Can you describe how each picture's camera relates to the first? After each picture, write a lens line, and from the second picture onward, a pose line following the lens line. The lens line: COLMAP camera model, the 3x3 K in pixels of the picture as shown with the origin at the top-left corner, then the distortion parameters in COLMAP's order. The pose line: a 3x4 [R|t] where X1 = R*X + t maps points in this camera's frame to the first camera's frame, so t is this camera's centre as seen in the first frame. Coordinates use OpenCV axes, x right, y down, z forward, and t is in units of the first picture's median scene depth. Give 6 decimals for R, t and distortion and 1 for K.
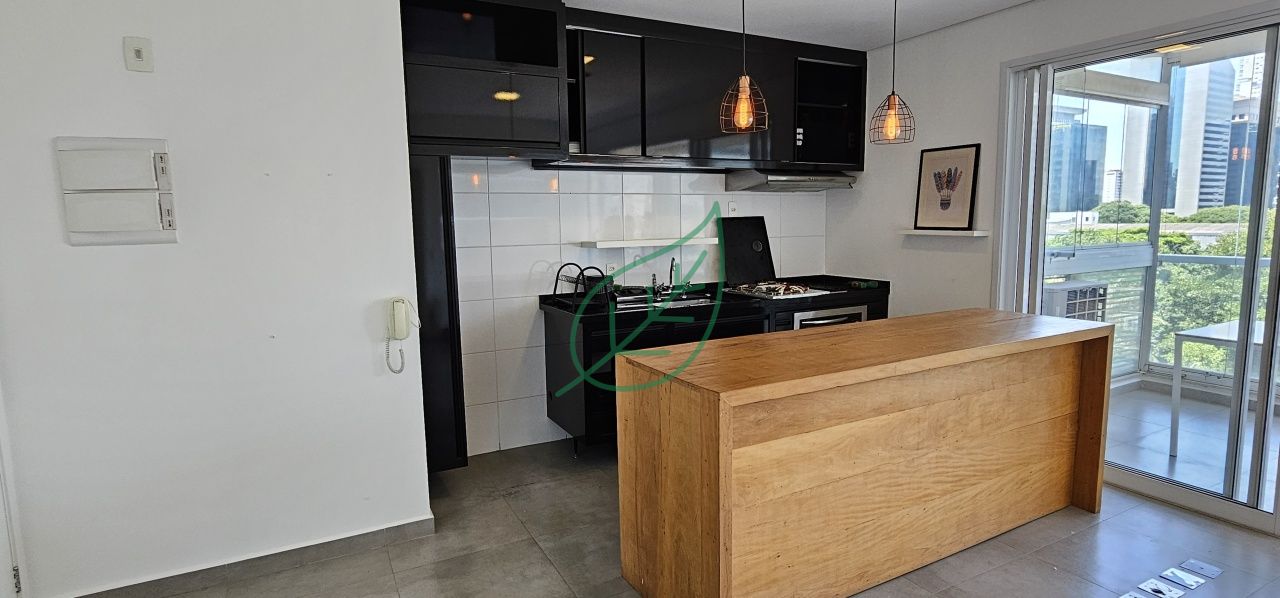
lens RADIAL K [[645.3, 0, 649.8], [0, 645.3, 299.8], [0, 0, 1]] dist [-0.004311, 0.001433]
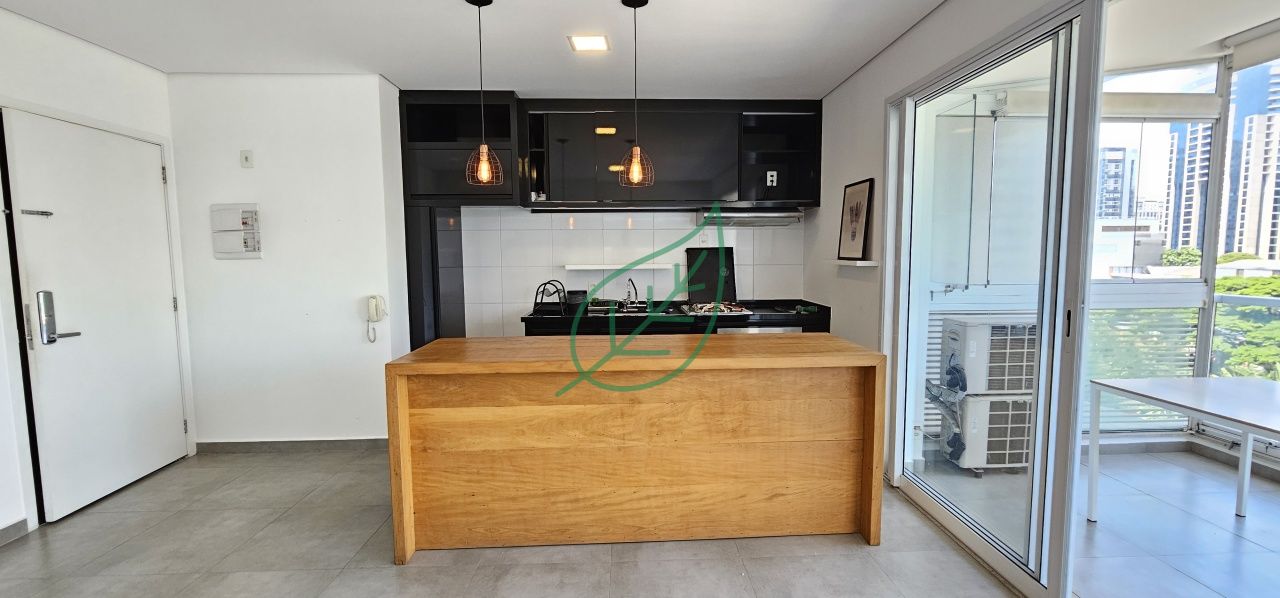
lens RADIAL K [[522.8, 0, 648.8], [0, 522.8, 299.5], [0, 0, 1]] dist [-0.004793, 0.001000]
pose [[0.899284, 0.047053, -0.434827, 0.537801], [-0.060673, 0.998004, -0.017486, -0.008223], [0.433137, 0.042107, 0.900344, 0.084462]]
